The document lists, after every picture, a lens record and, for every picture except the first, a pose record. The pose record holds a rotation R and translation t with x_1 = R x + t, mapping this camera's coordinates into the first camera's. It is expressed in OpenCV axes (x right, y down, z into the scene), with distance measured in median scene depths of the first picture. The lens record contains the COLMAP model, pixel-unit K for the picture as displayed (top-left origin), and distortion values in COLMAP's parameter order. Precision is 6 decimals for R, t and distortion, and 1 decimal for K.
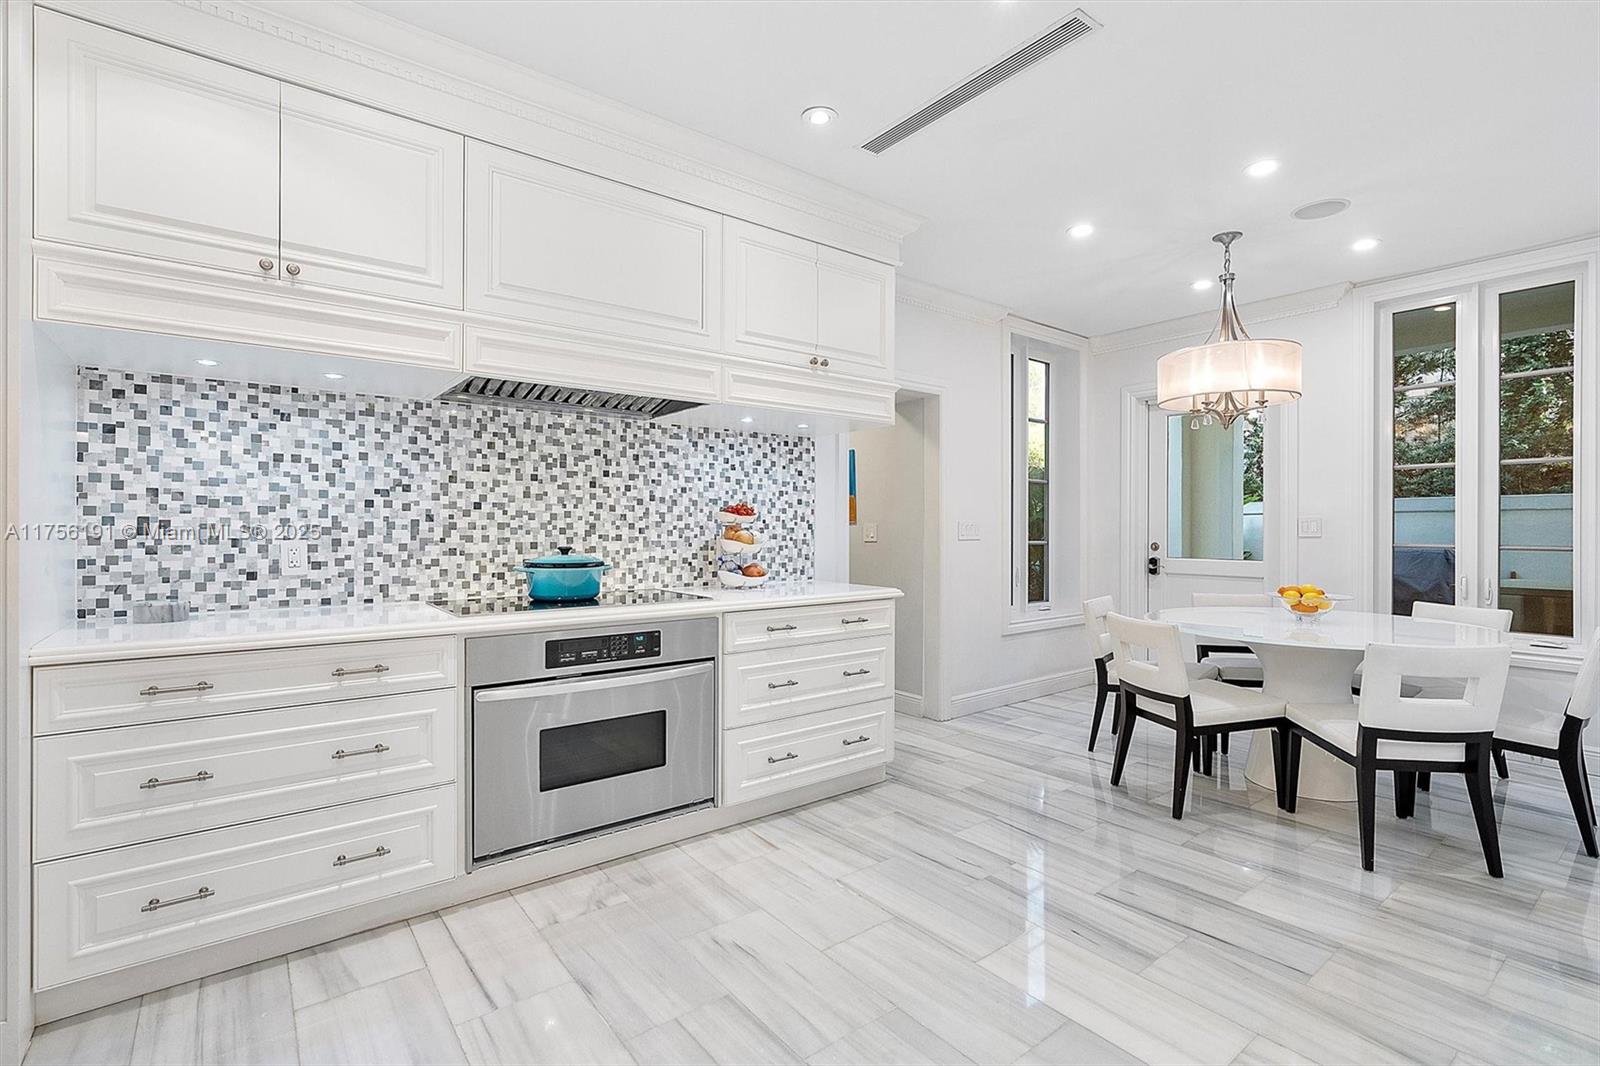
lens RADIAL K [[733.8, 0, 800.5], [0, 733.8, 529.4], [0, 0, 1]] dist [-0.009582, 0.003582]
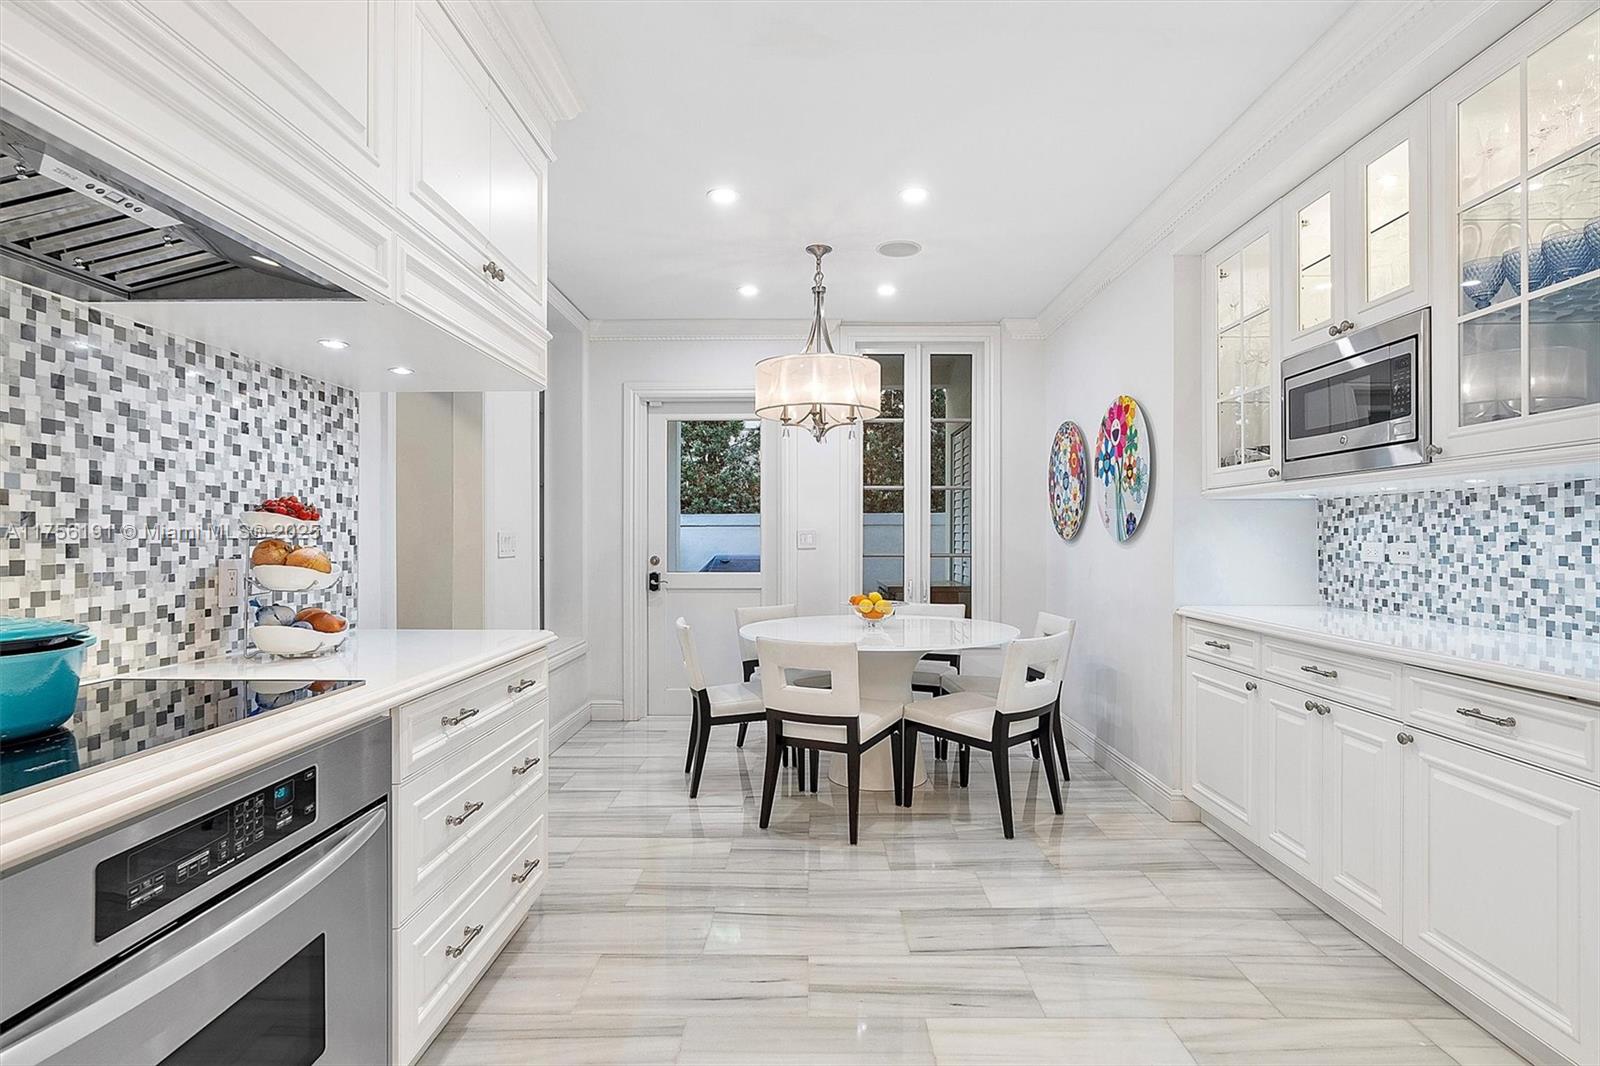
lens RADIAL K [[808.8, 0, 801.2], [0, 808.8, 539.3], [0, 0, 1]] dist [-0.002412, 0.001959]
pose [[0.622409, -0.001941, 0.782690, -0.319120], [0.004219, 0.999991, -0.000876, -0.002655], [-0.782681, 0.003847, 0.622412, 0.351539]]
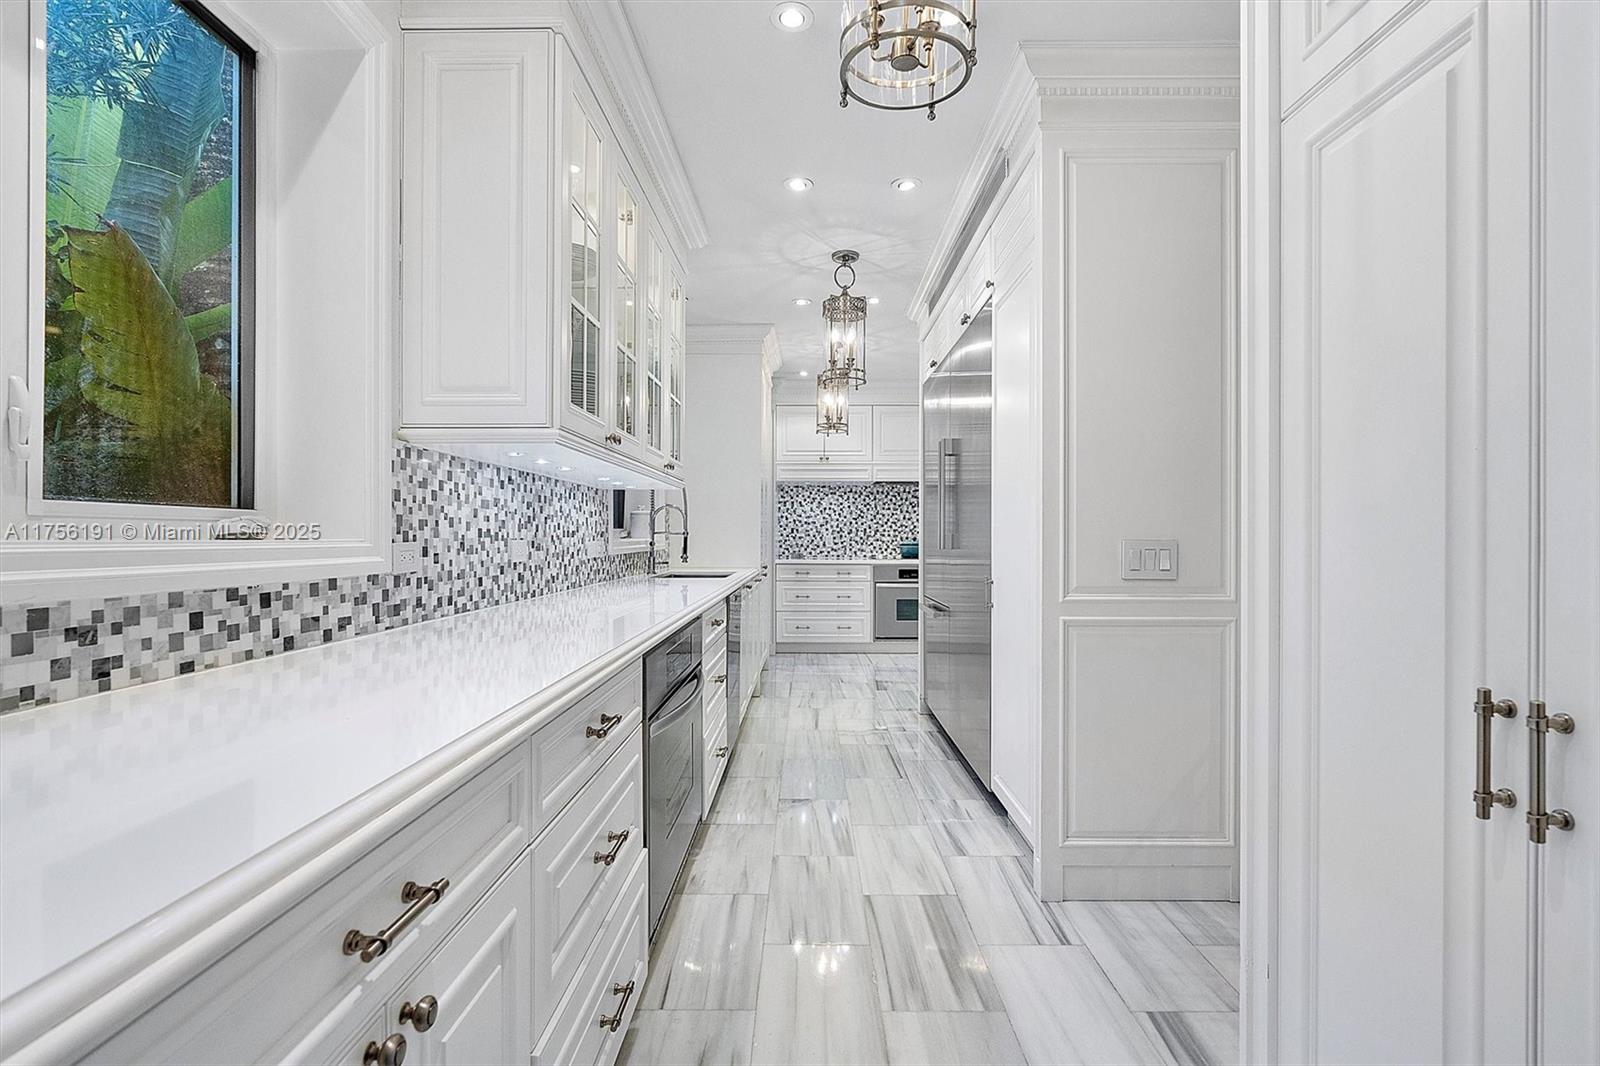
lens RADIAL K [[808.8, 0, 799.3], [0, 808.8, 536.1], [0, 0, 1]] dist [-0.002412, 0.001959]
pose [[0.787088, -0.002564, -0.616835, 0.966258], [-0.000161, 0.999990, -0.004361, 0.024408], [0.616841, 0.003532, 0.787080, -1.298698]]
